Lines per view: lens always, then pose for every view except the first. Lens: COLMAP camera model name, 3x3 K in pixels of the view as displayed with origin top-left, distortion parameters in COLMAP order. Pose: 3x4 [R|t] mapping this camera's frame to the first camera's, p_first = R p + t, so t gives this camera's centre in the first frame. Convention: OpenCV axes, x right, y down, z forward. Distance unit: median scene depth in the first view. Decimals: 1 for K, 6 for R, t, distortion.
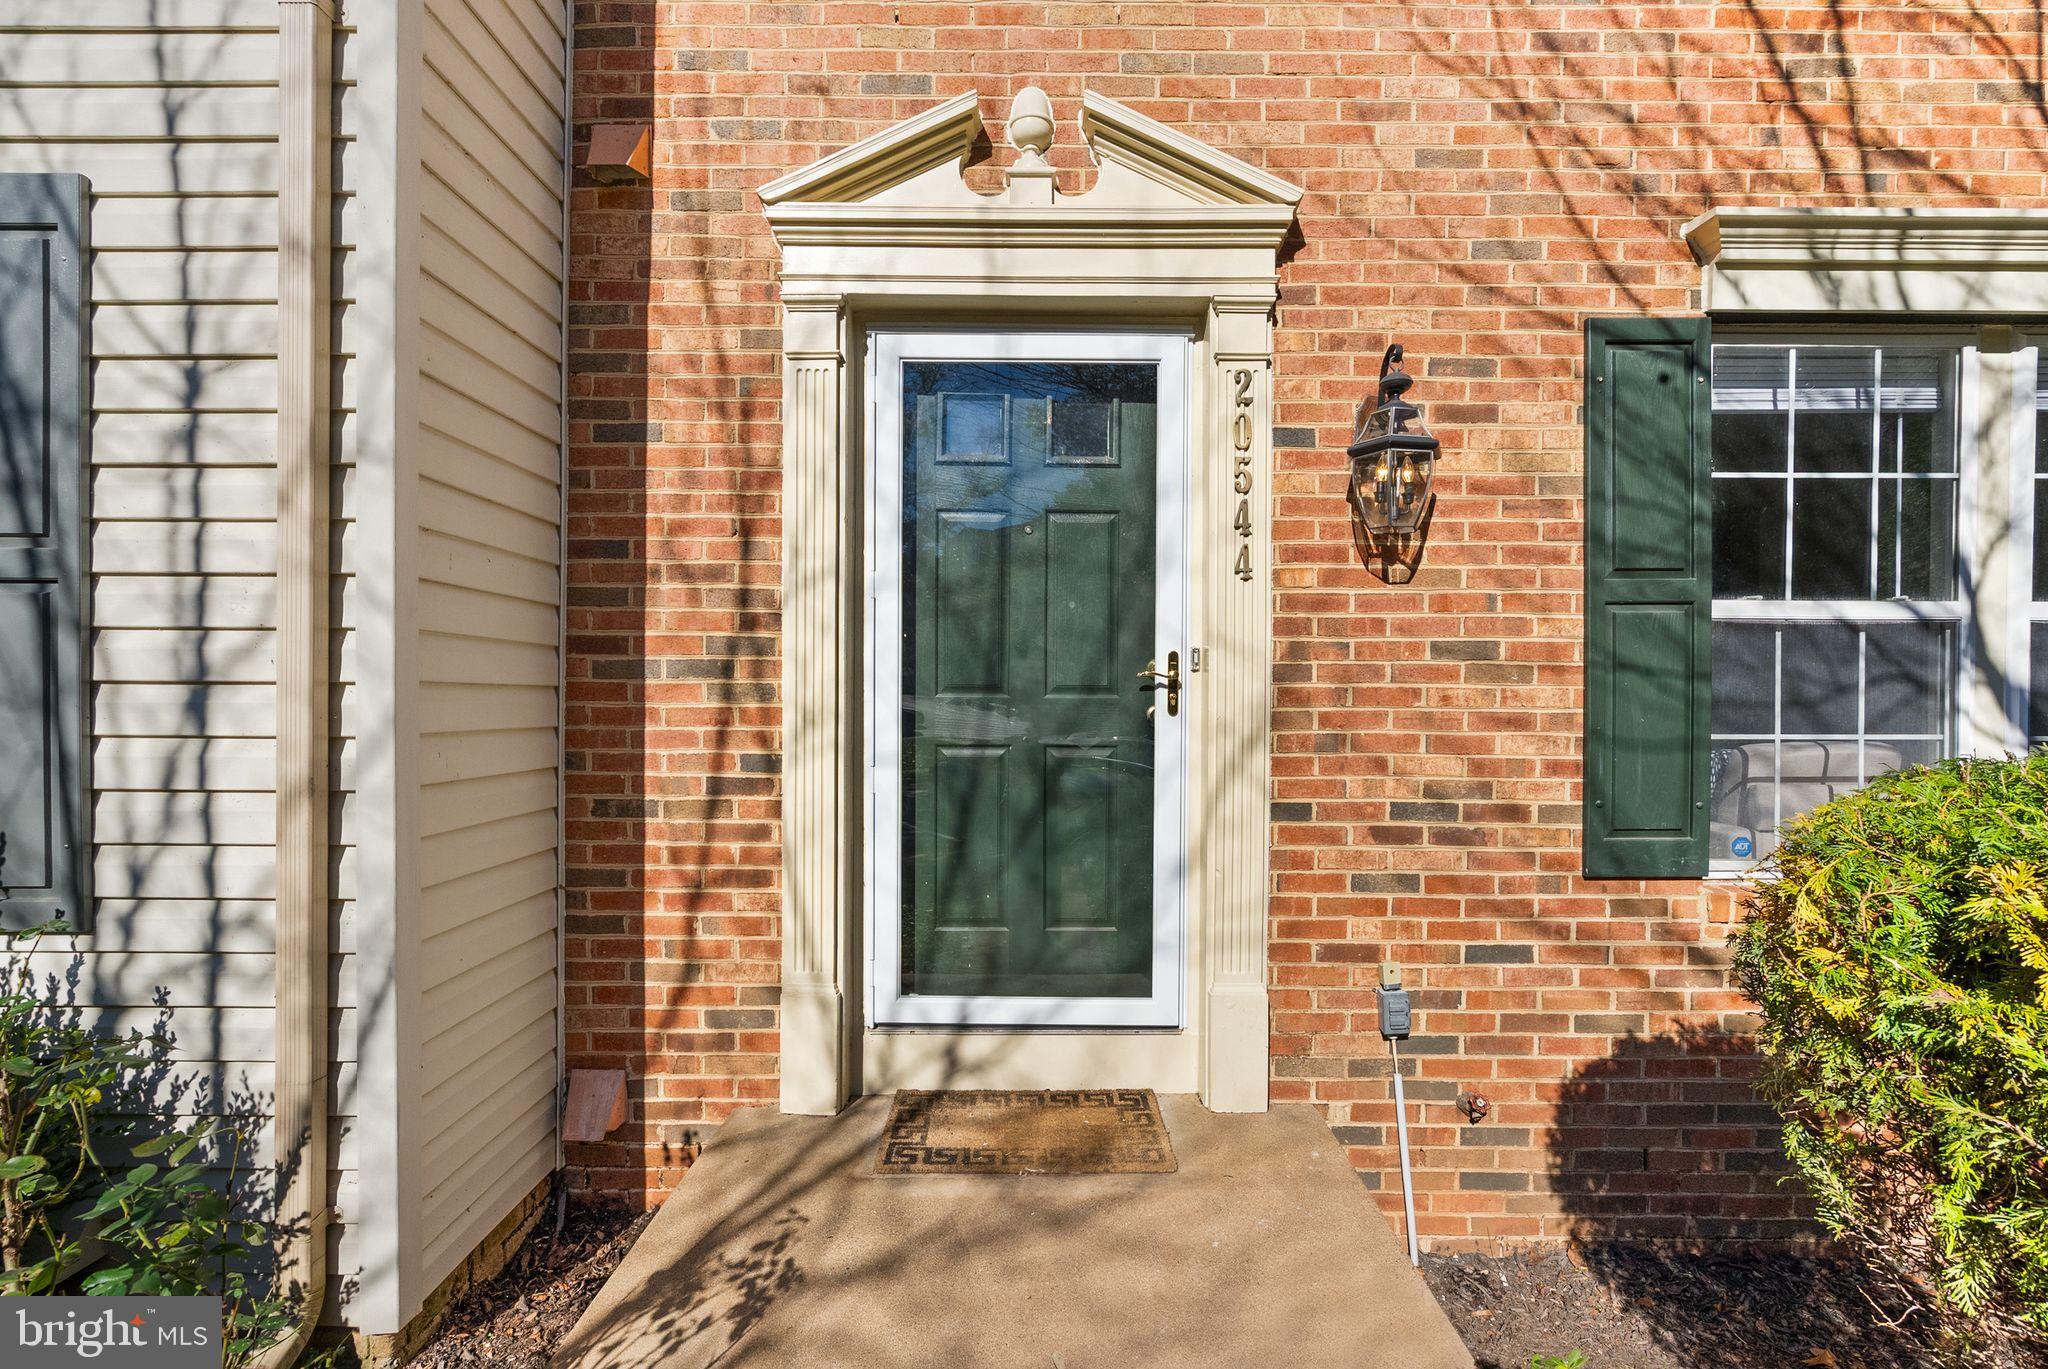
lens RADIAL K [[996.7, 0, 1028.3], [0, 996.7, 705.8], [0, 0, 1]] dist [0.017246, 0.000514]
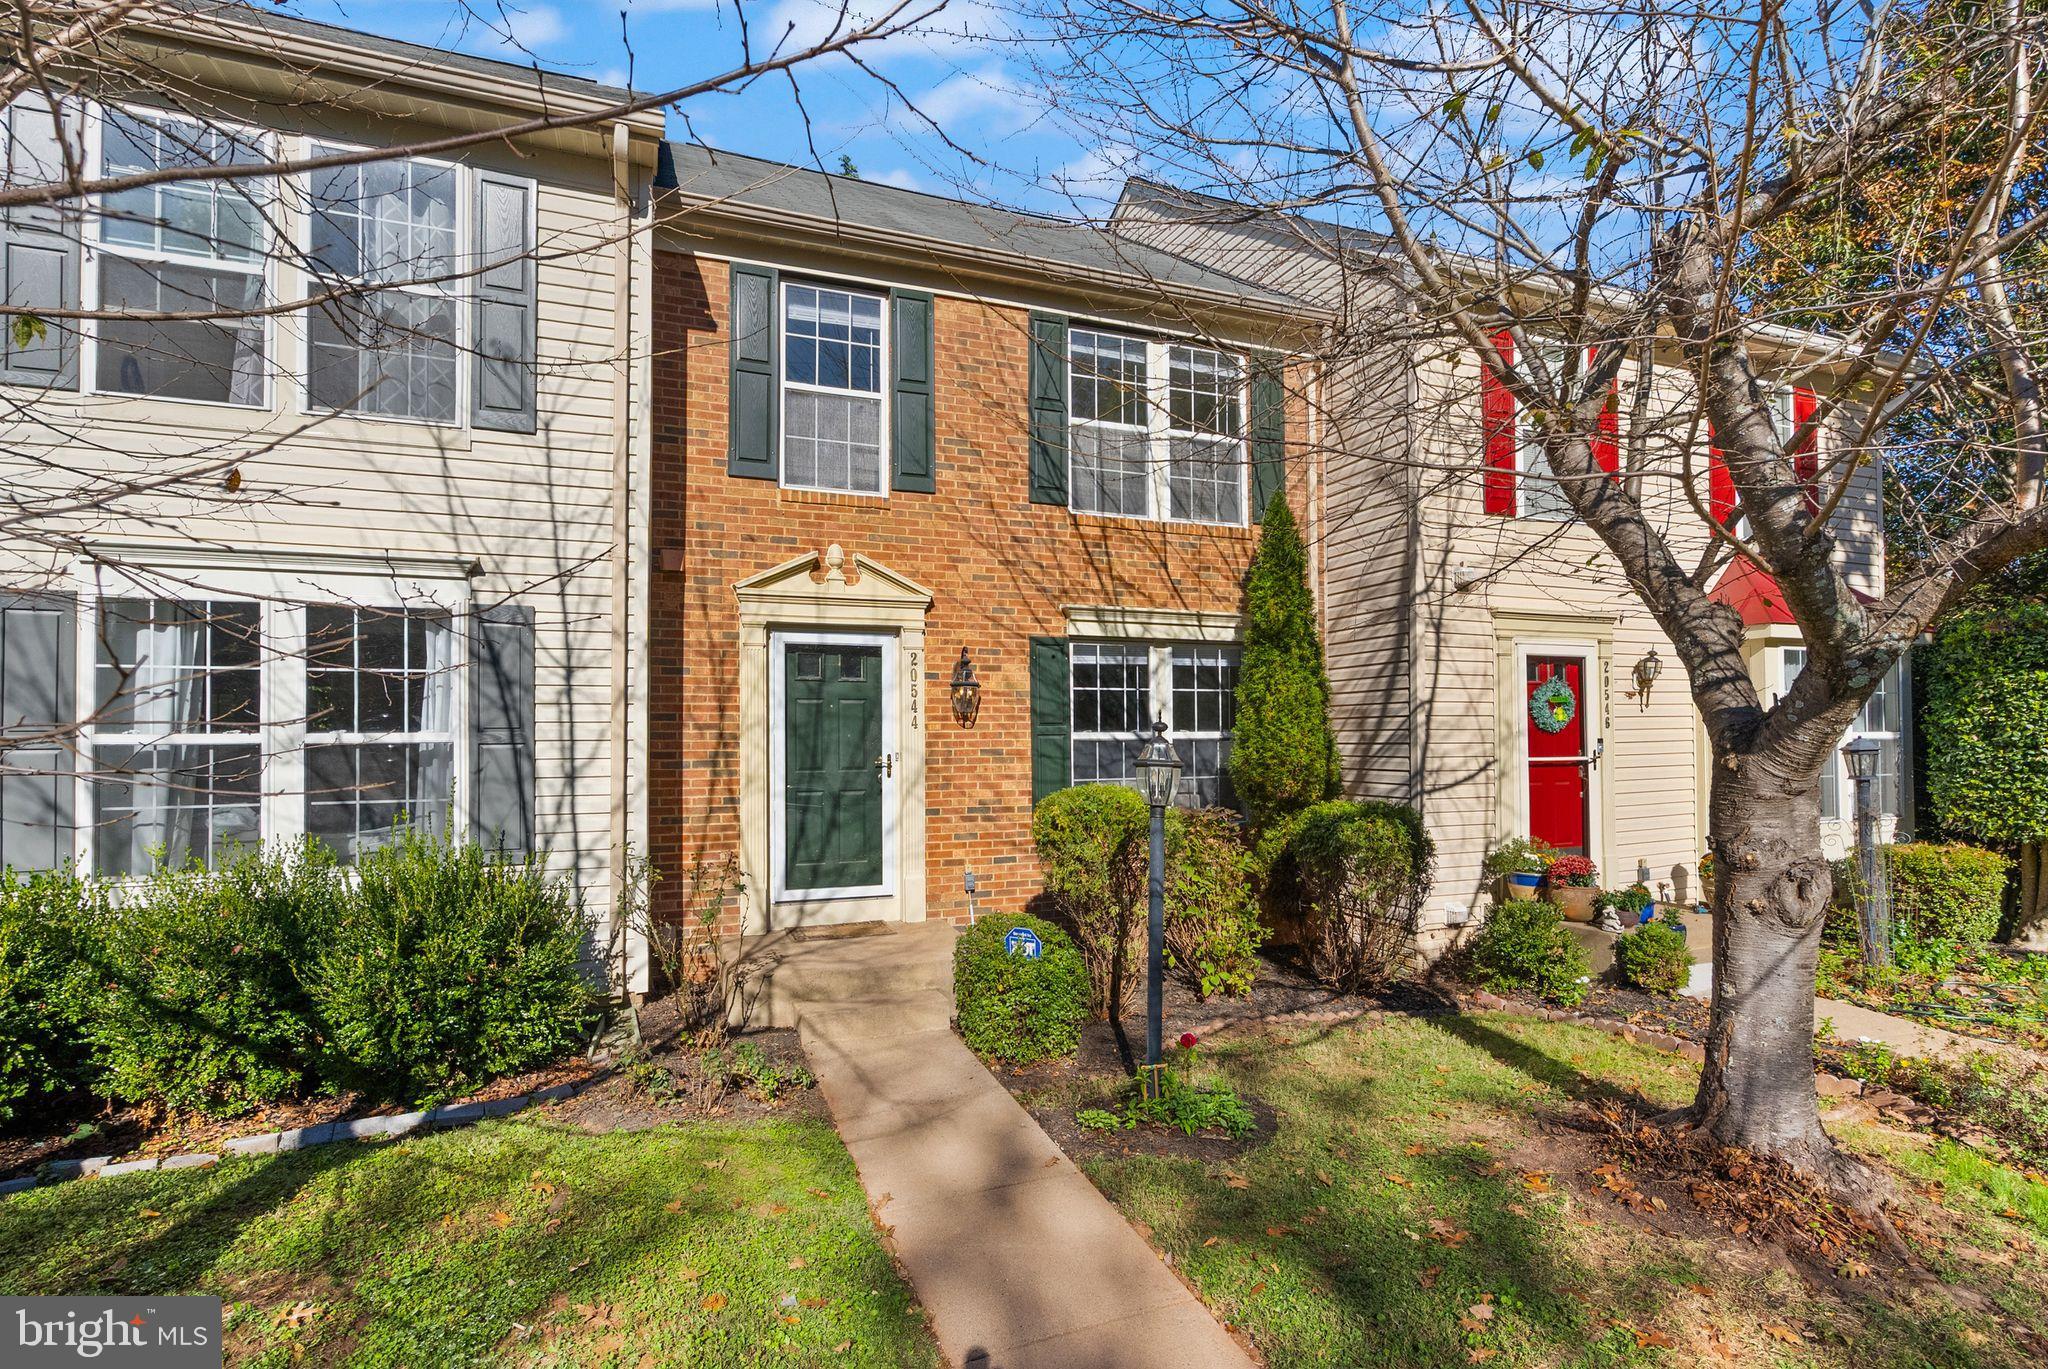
lens RADIAL K [[950.3, 0, 1019.6], [0, 950.3, 699.6], [0, 0, 1]] dist [-0.001174, 0.000157]
pose [[0.942616, 0.001956, 0.333874, -0.382548], [0.018345, 0.998169, -0.057639, -0.046535], [-0.333375, 0.060457, 0.940854, -1.549399]]
